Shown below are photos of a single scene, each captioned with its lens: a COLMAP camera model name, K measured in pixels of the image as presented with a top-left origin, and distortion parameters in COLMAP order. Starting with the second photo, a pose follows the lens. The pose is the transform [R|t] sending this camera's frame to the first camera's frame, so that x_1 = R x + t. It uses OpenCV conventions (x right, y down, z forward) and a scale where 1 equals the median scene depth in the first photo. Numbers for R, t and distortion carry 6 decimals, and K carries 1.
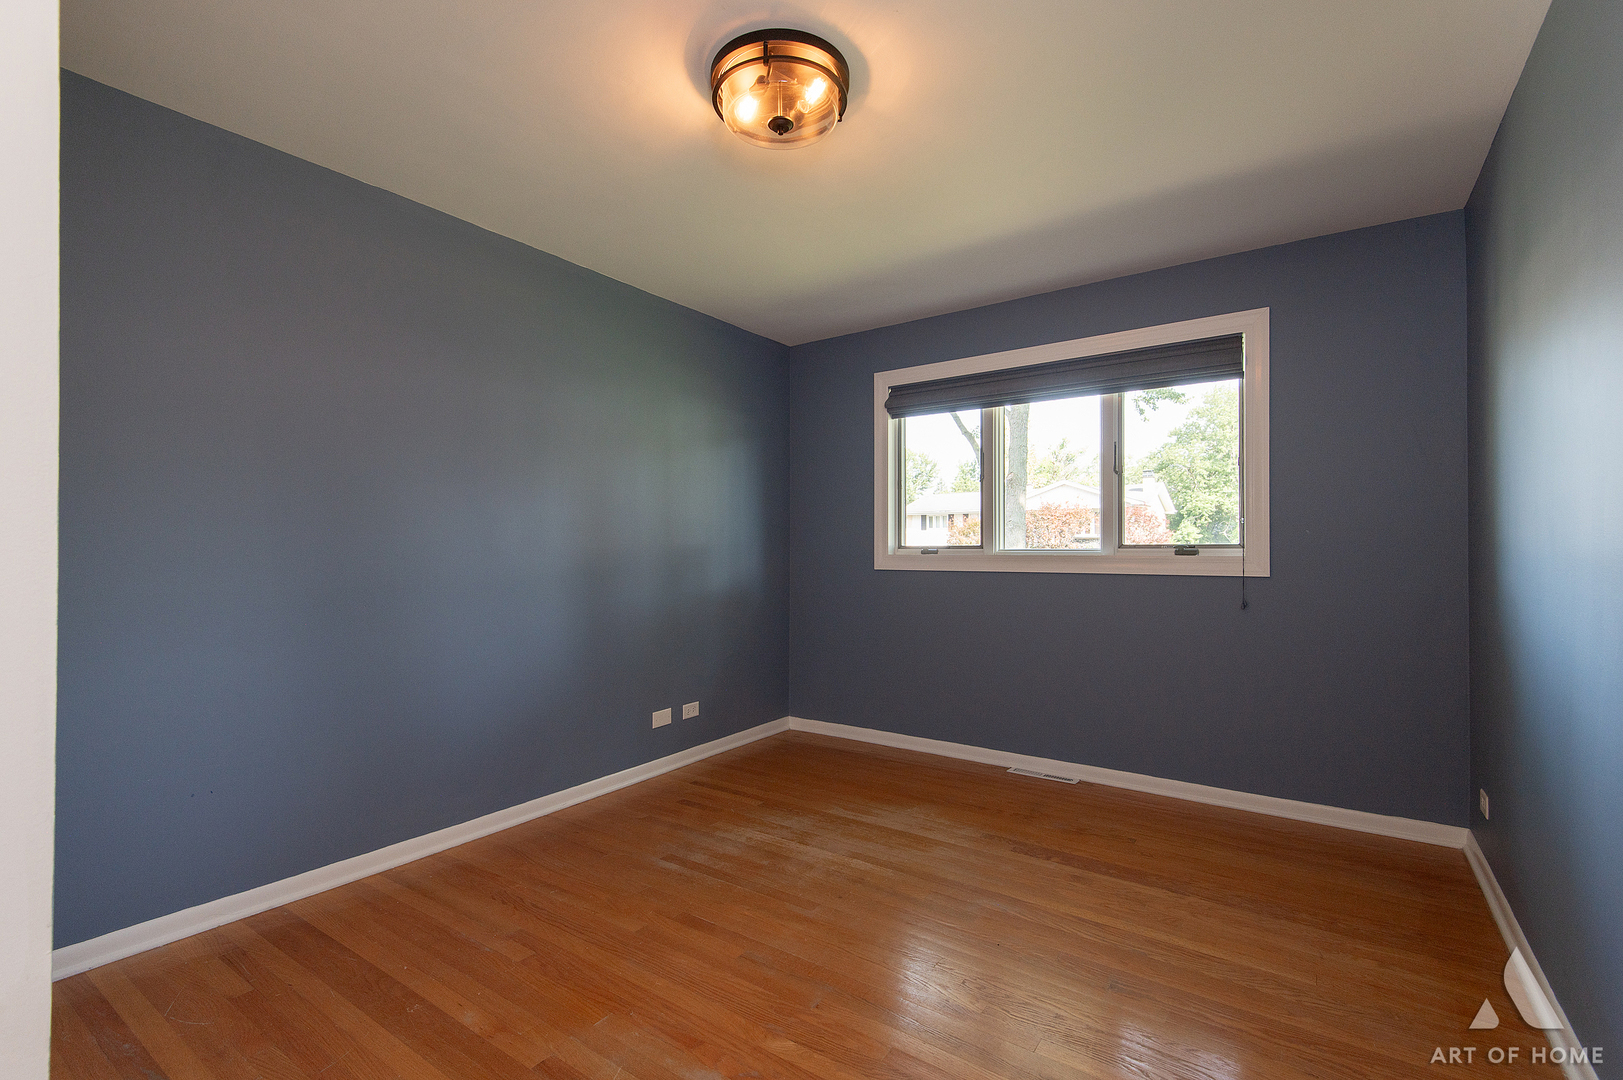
lens RADIAL K [[730.0, 0, 806.4], [0, 730.0, 544.5], [0, 0, 1]] dist [0.042601, -0.015428]
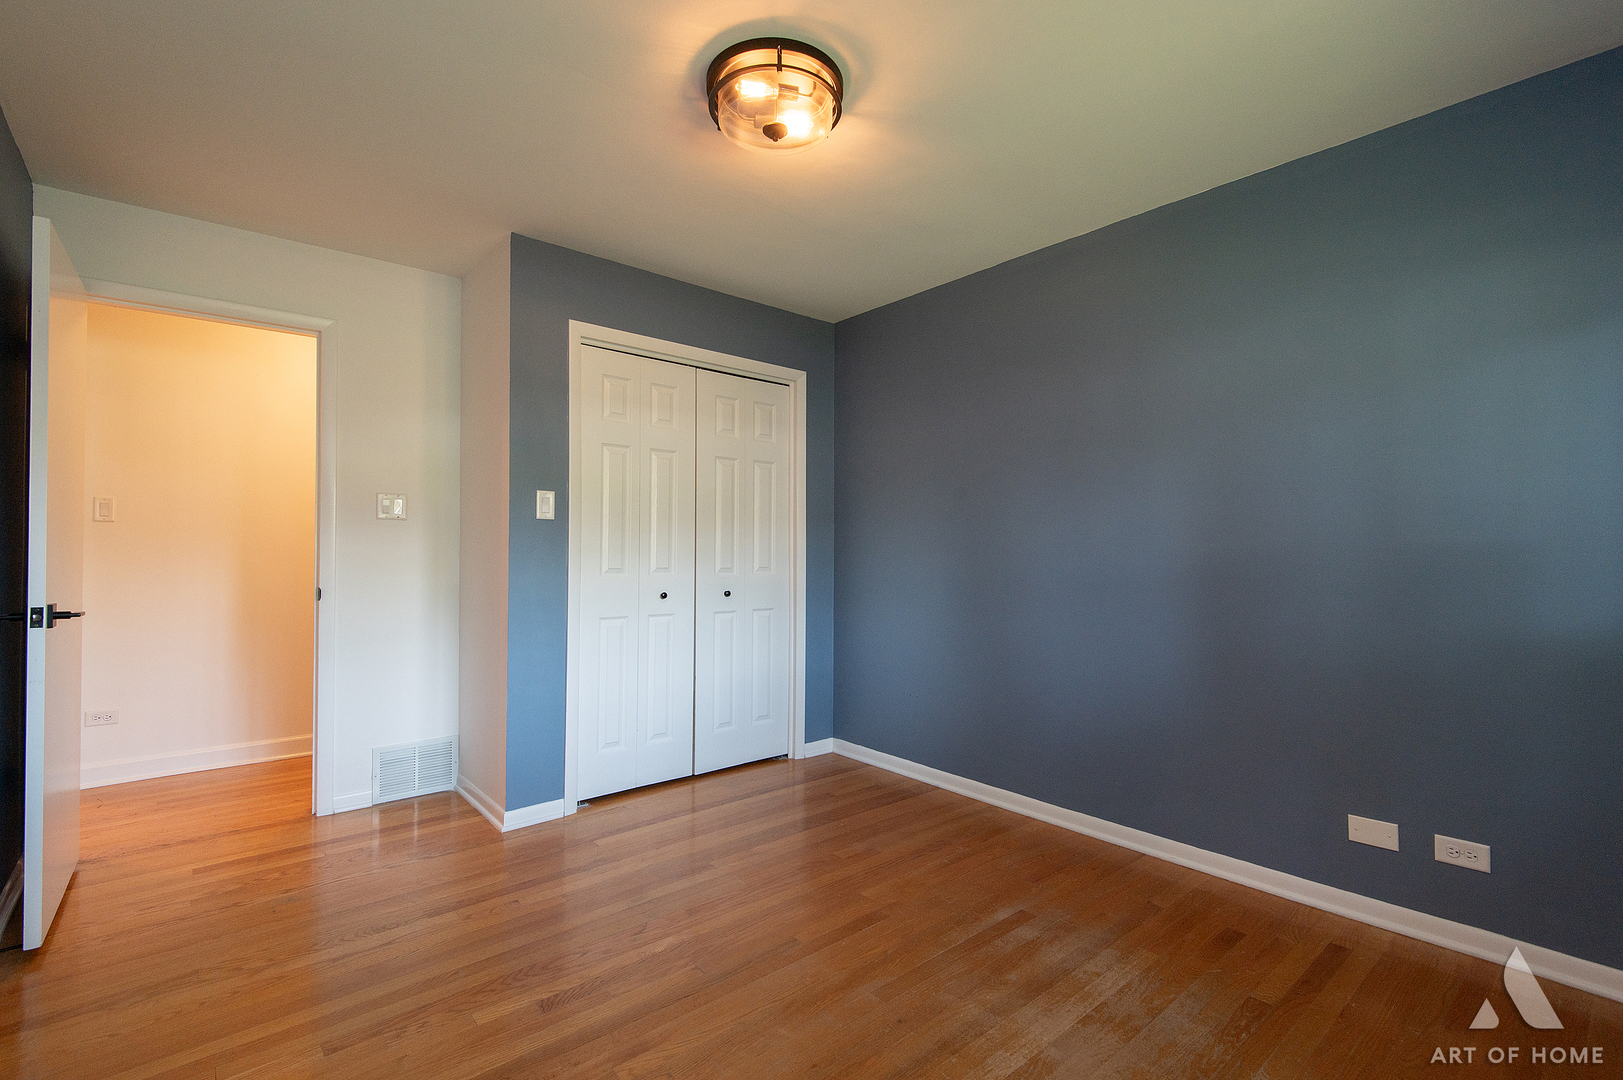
lens RADIAL K [[730.0, 0, 806.4], [0, 730.0, 544.5], [0, 0, 1]] dist [0.042601, -0.015428]
pose [[-0.238193, -0.010481, -0.971161, 0.707774], [-0.000740, 0.999943, -0.010610, 0.013219], [0.971217, -0.001809, -0.238188, 0.978572]]
